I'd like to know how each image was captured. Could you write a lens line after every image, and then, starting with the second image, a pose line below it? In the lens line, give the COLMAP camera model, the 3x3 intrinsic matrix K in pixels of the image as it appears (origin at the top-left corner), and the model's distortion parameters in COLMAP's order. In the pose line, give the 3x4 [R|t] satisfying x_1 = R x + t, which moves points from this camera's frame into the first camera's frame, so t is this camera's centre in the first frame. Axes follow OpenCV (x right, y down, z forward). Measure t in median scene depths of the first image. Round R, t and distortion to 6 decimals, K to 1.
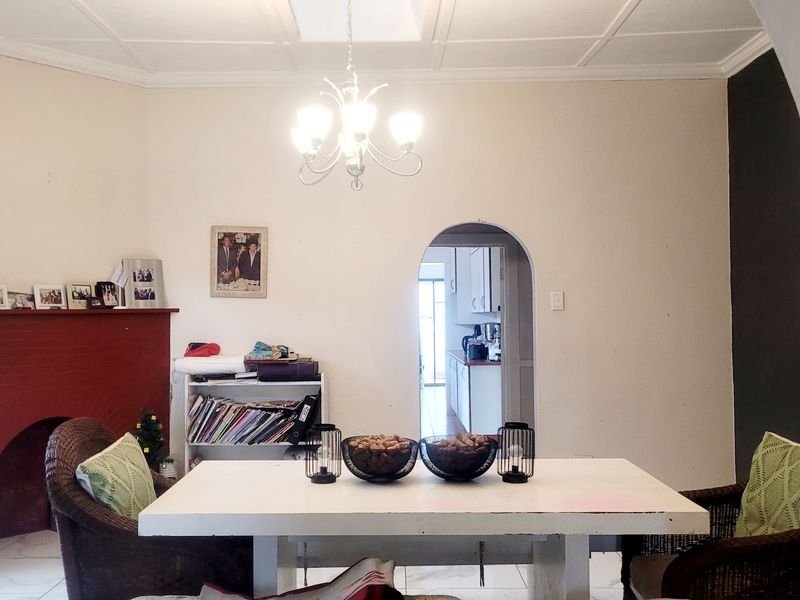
lens RADIAL K [[812.2, 0, 400.0], [0, 812.2, 300.0], [0, 0, 1]] dist [0.065080, -0.024801]
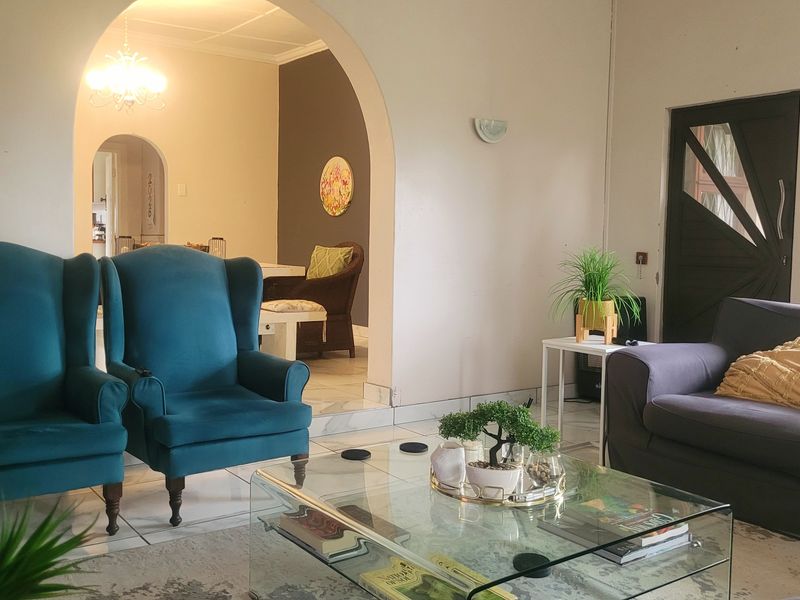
lens RADIAL K [[812.2, 0, 400.0], [0, 812.2, 300.0], [0, 0, 1]] dist [0.065080, -0.024801]
pose [[0.811271, -0.019401, 0.584348, -0.438704], [-0.035120, 0.996028, 0.081827, 0.076519], [-0.583614, -0.086906, 0.807367, -0.615902]]
